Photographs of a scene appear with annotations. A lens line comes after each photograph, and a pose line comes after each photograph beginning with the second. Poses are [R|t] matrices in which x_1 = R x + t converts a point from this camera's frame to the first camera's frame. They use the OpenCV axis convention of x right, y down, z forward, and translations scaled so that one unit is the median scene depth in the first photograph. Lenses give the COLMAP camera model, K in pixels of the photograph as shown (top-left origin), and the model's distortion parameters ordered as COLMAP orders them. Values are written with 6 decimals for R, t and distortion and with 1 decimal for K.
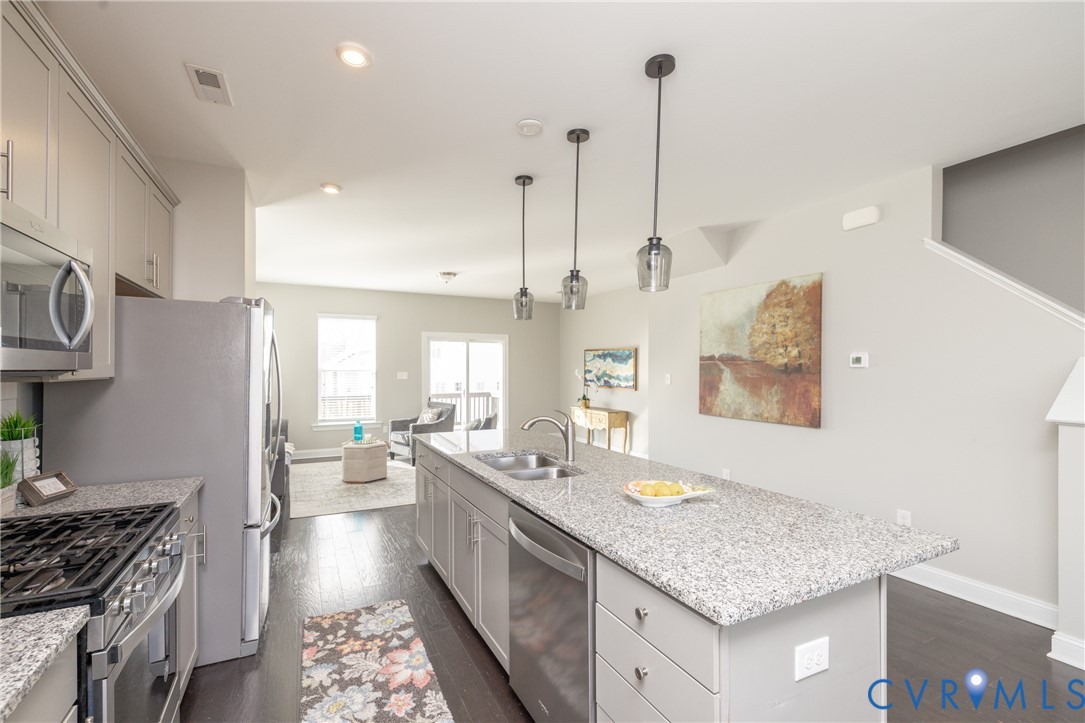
lens RADIAL K [[473.6, 0, 542.5], [0, 473.6, 361.5], [0, 0, 1]] dist [0.001216, -0.000240]
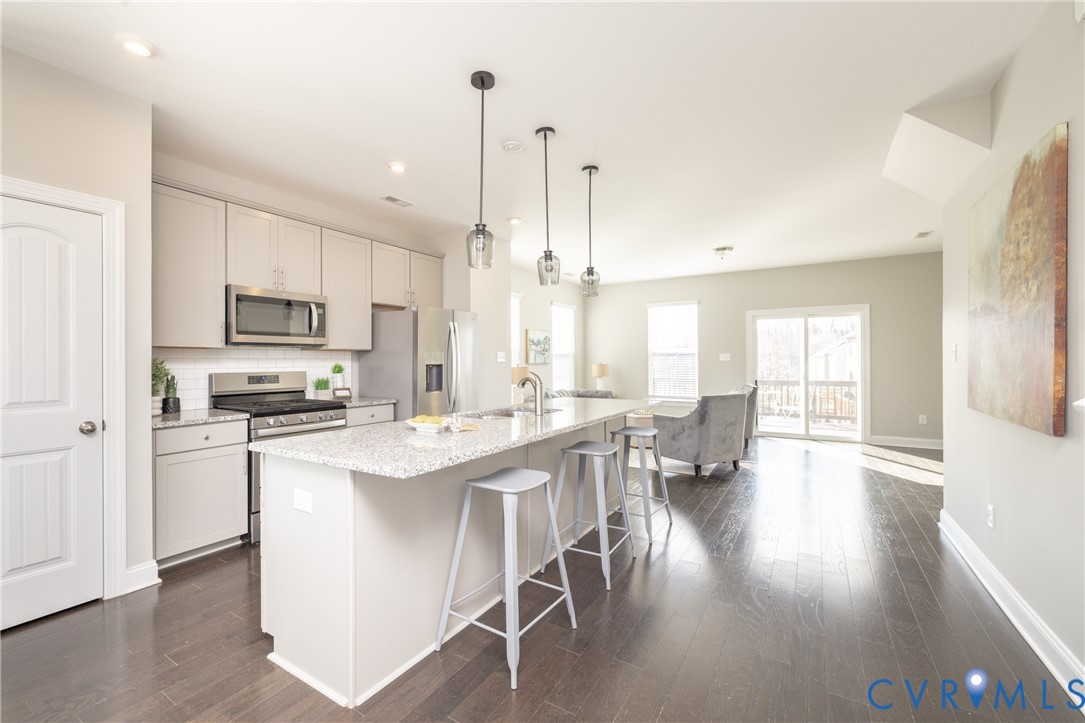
lens RADIAL K [[470.0, 0, 505.8], [0, 470.0, 359.8], [0, 0, 1]] dist [0.001681, 0.000146]
pose [[0.491384, -0.004312, -0.870932, 0.656389], [0.019528, 0.999791, 0.006068, 0.040166], [0.870724, -0.019990, 0.491366, 0.225955]]
